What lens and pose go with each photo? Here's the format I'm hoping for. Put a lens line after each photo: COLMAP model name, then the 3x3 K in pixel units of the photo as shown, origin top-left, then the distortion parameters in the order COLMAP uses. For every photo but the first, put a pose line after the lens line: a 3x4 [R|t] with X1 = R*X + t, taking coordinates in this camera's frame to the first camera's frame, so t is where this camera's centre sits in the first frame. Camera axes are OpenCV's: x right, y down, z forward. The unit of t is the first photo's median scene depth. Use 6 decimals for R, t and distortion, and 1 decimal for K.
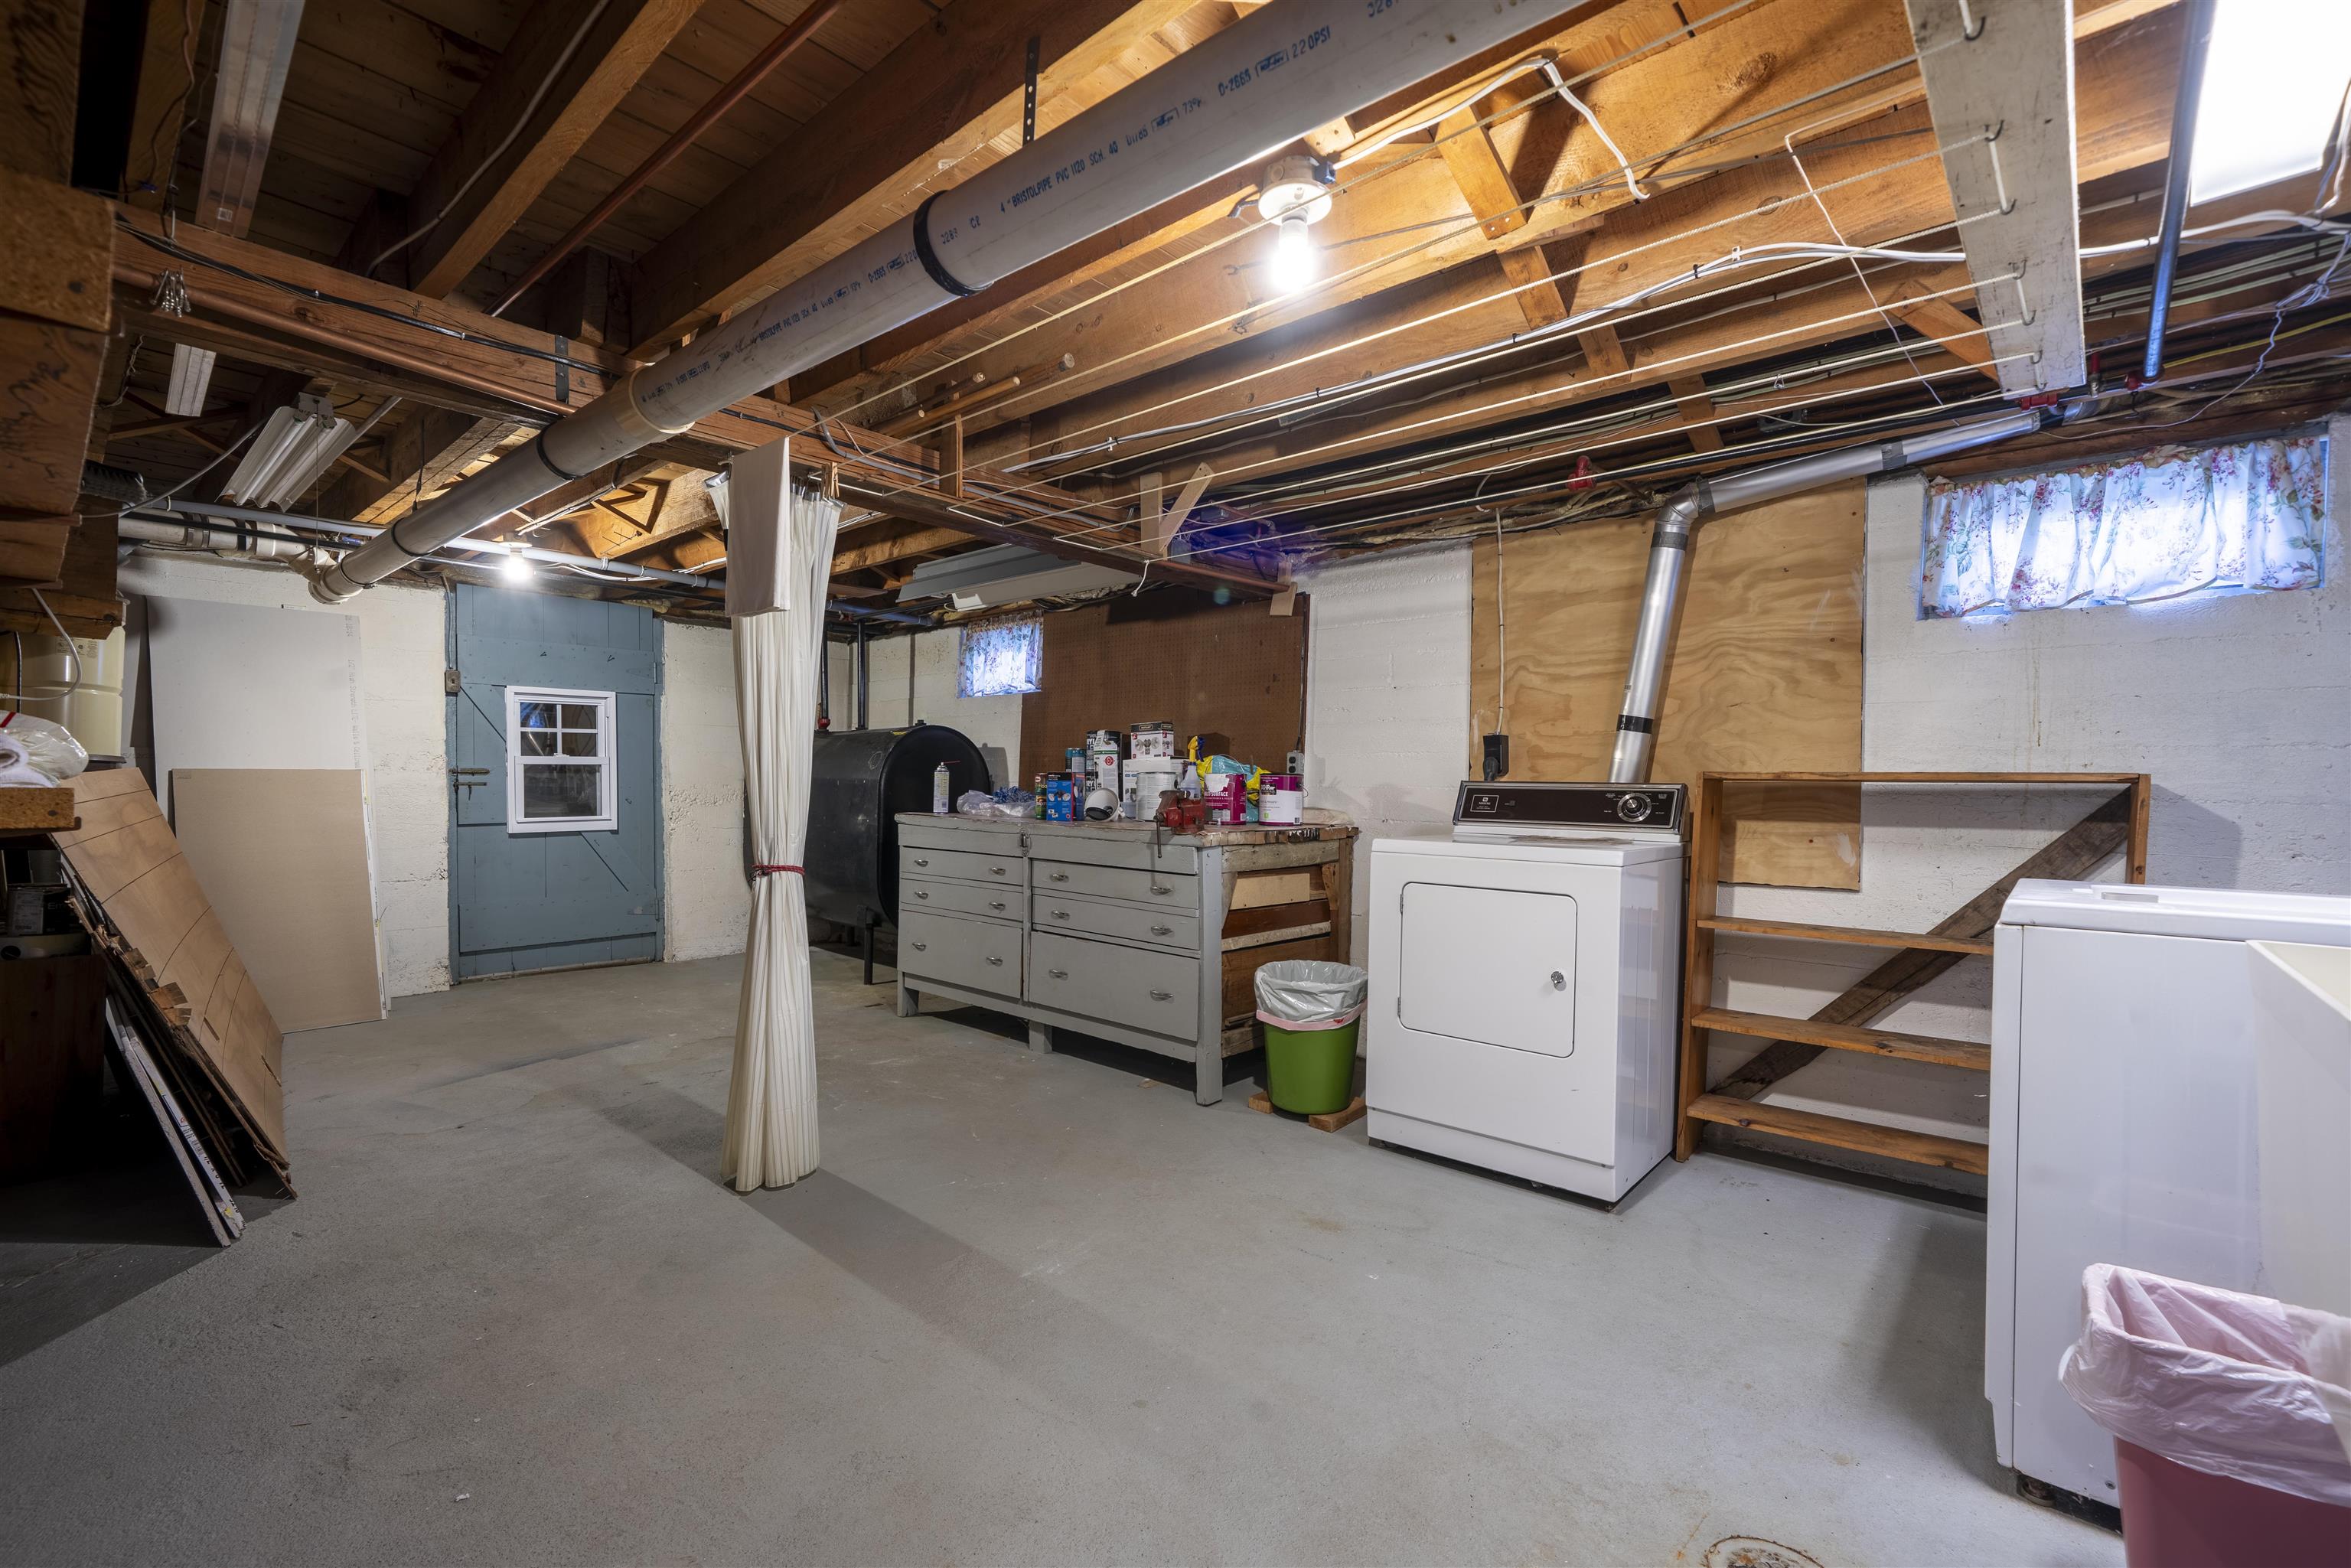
lens RADIAL K [[1069.1, 0, 1172.6], [0, 1069.1, 792.6], [0, 0, 1]] dist [-0.005007, 0.000671]
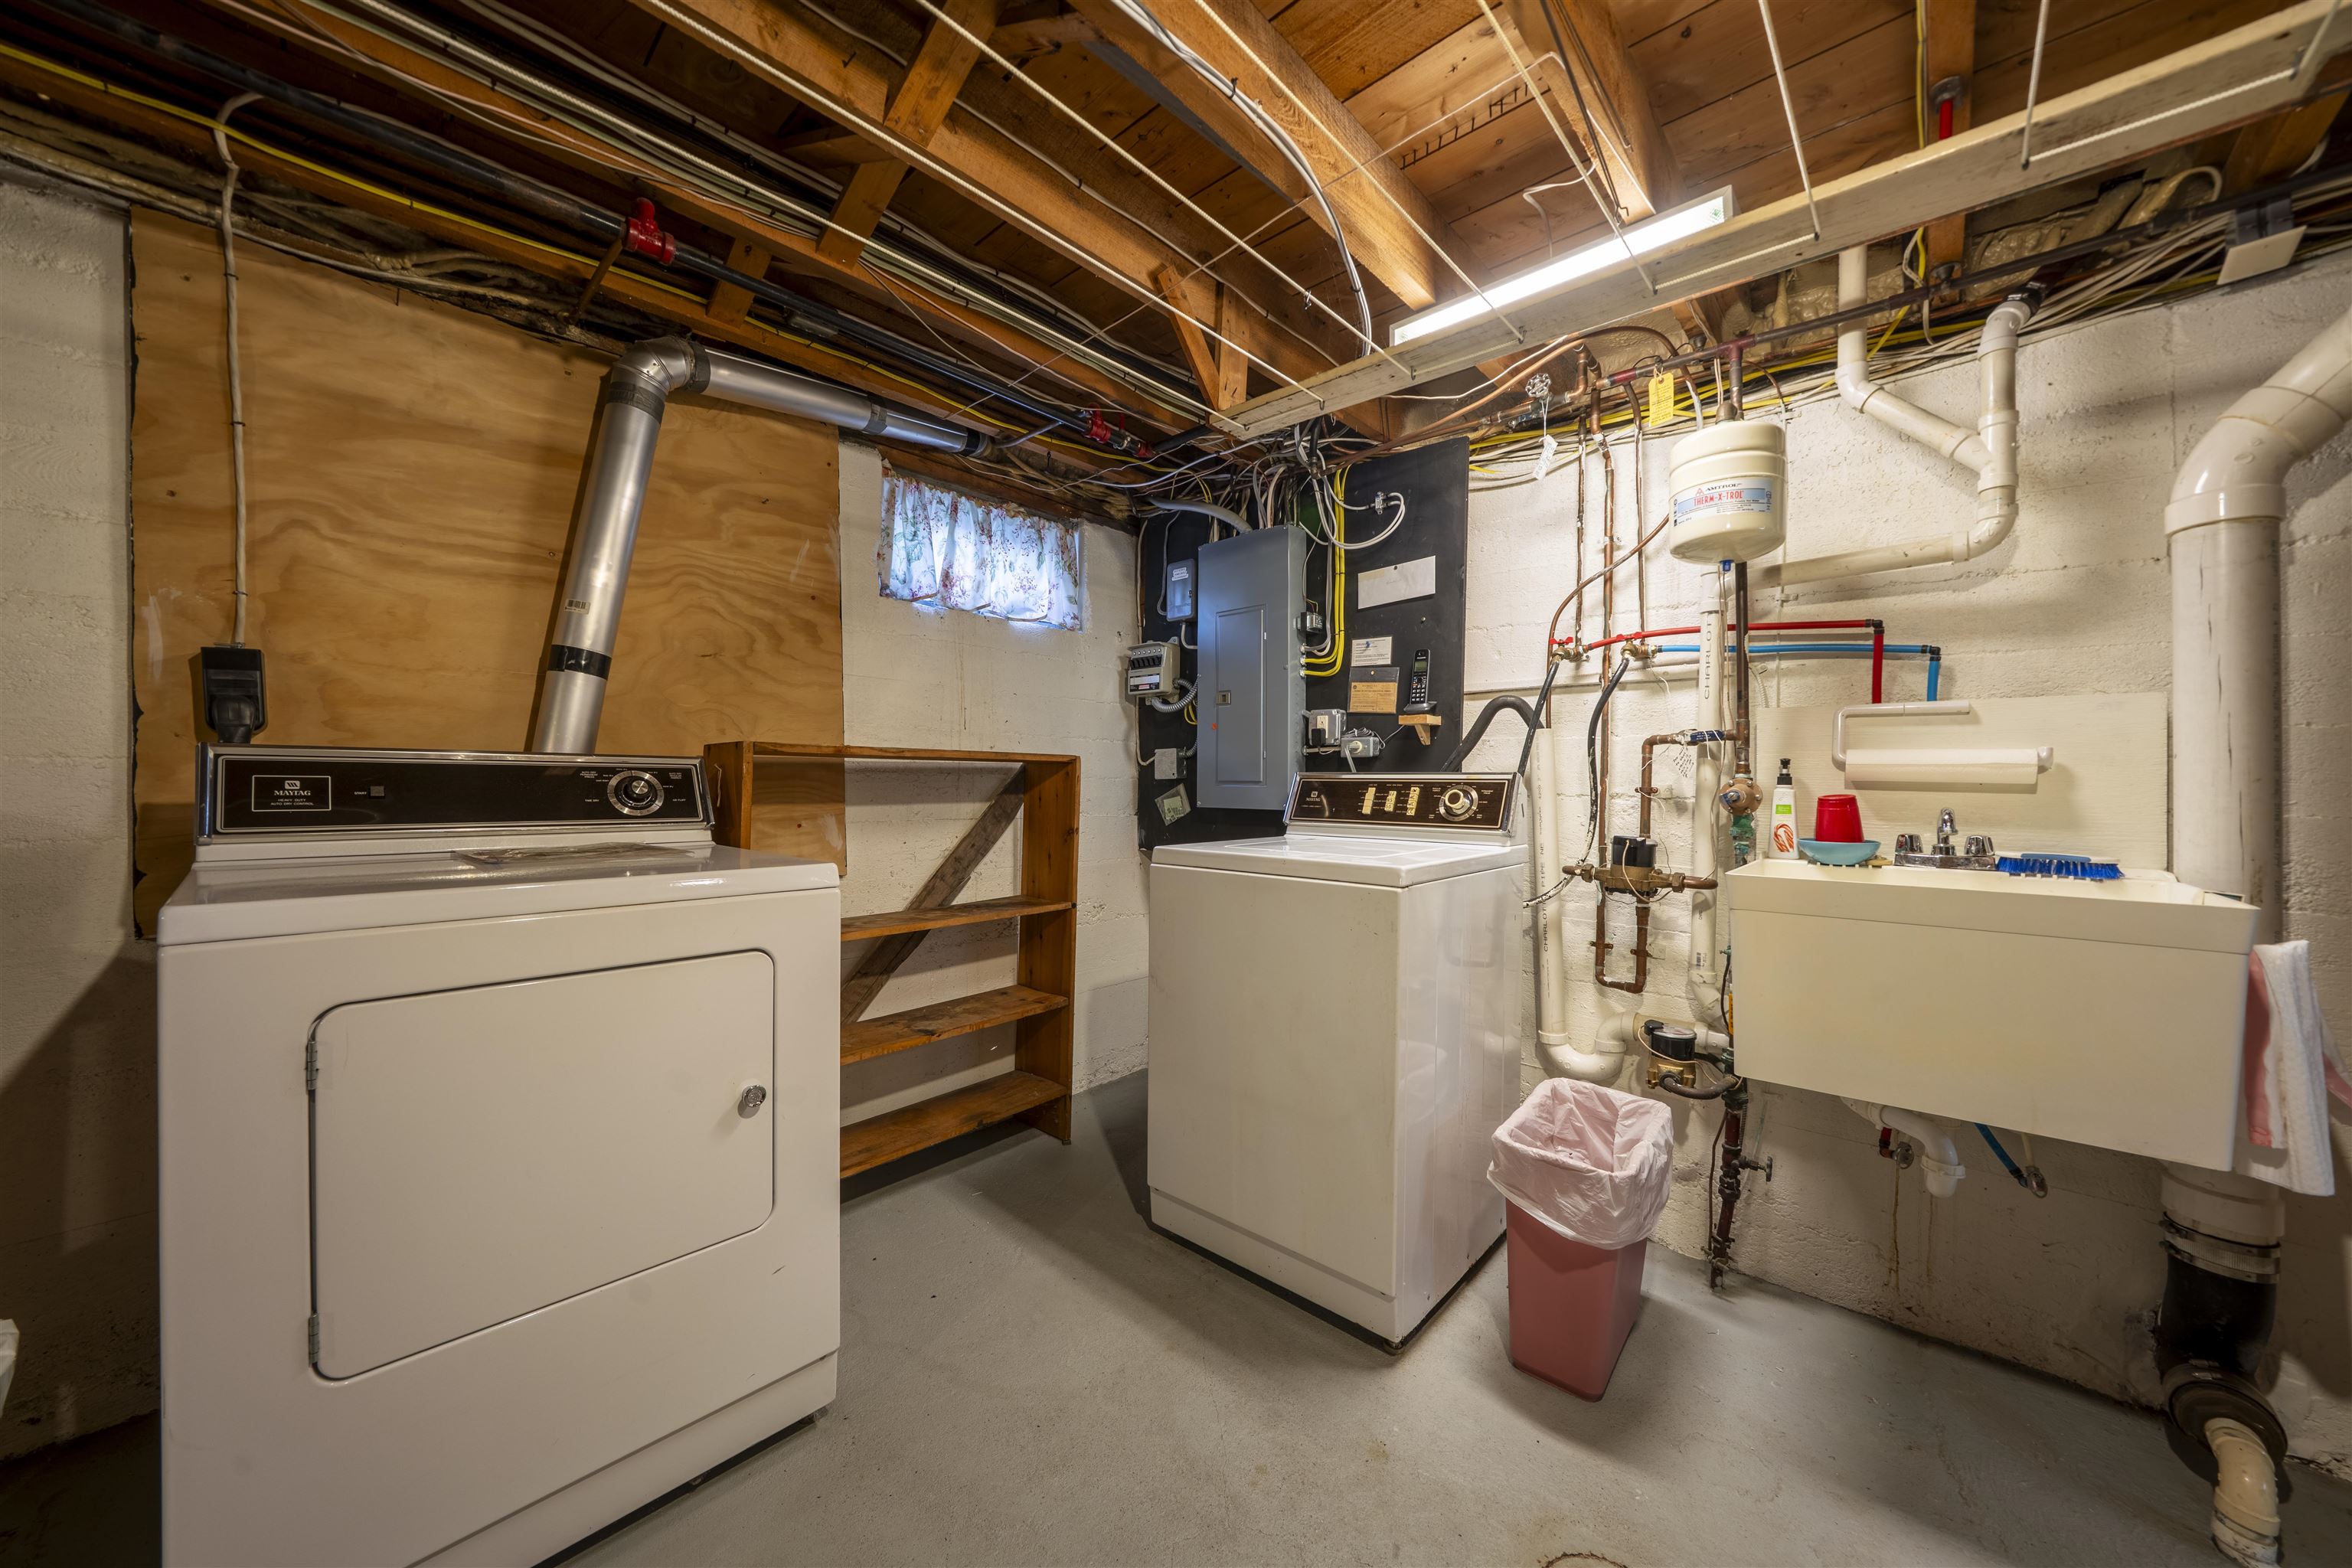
lens RADIAL K [[823.0, 0, 1182.3], [0, 823.0, 782.5], [0, 0, 1]] dist [-0.021100, 0.000847]
pose [[0.004037, -0.017254, 0.999843, -0.063193], [-0.003431, 0.999845, 0.017268, -0.002146], [-0.999986, -0.003500, 0.003977, 0.680023]]
